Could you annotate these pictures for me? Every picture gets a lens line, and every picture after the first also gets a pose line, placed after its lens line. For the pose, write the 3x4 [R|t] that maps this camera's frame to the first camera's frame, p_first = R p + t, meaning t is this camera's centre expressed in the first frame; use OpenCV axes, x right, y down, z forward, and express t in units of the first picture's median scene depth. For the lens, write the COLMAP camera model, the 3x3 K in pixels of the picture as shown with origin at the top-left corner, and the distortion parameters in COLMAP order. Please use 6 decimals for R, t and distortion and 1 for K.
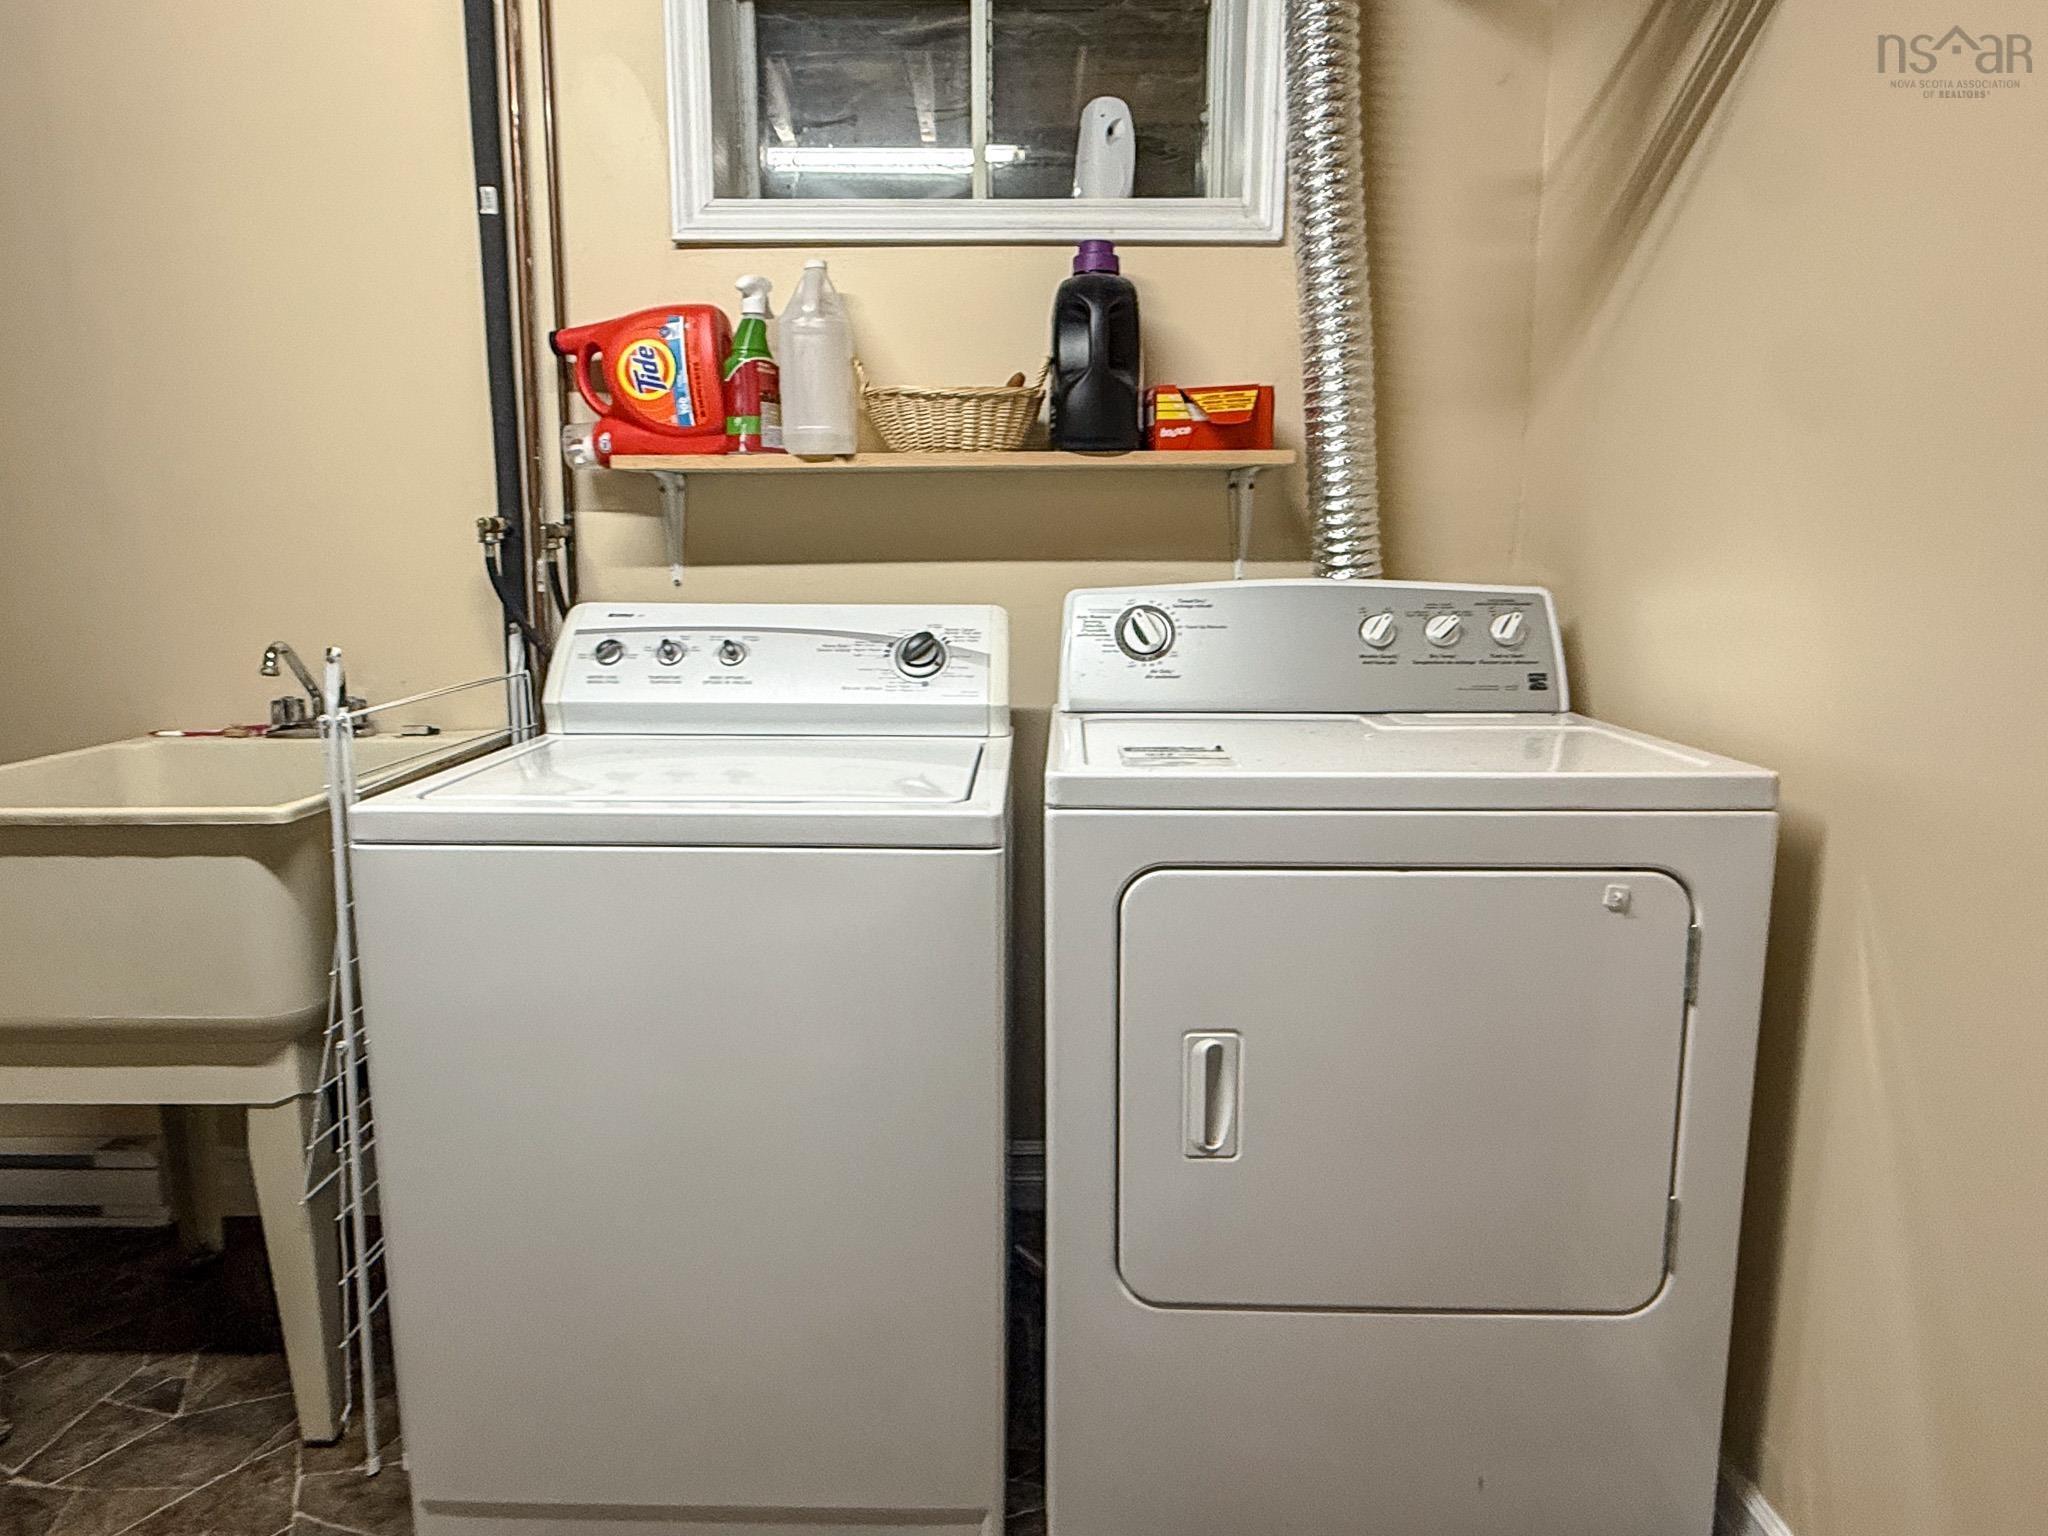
lens RADIAL K [[1222.5, 0, 1030.4], [0, 1222.5, 764.5], [0, 0, 1]] dist [0.000441, -0.001657]
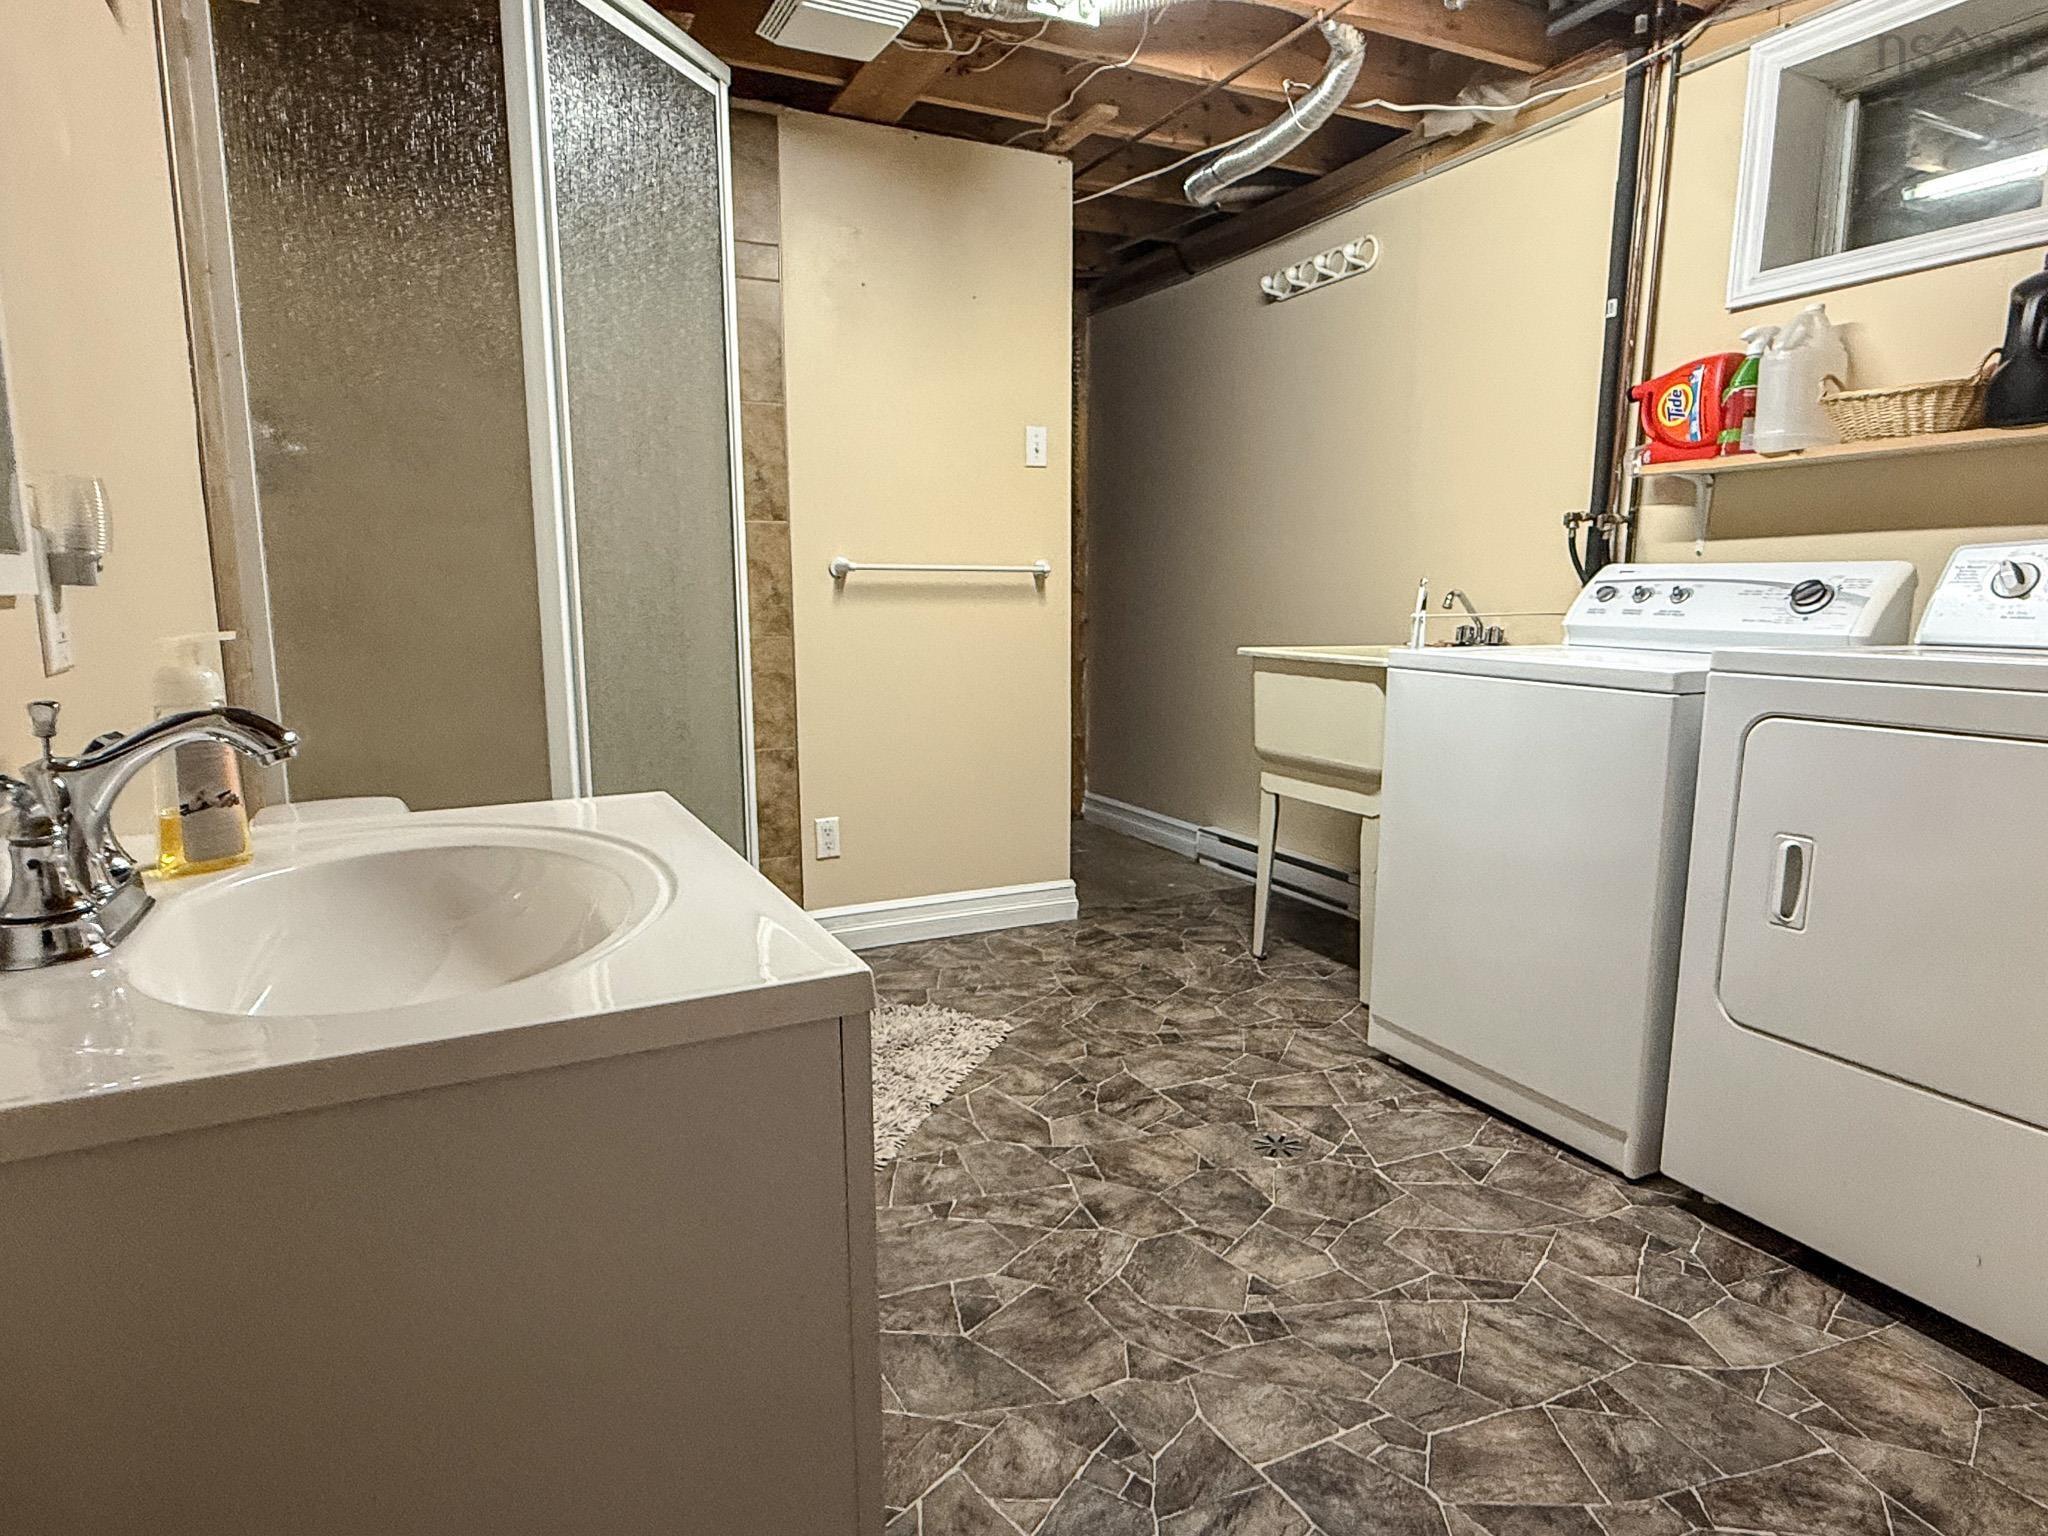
lens RADIAL K [[1222.5, 0, 1030.4], [0, 1222.5, 764.5], [0, 0, 1]] dist [0.000441, -0.001657]
pose [[0.447363, 0.129070, -0.884990, 0.696928], [-0.154121, 0.985854, 0.065873, 0.125670], [0.880973, 0.106926, 0.460926, -0.314170]]
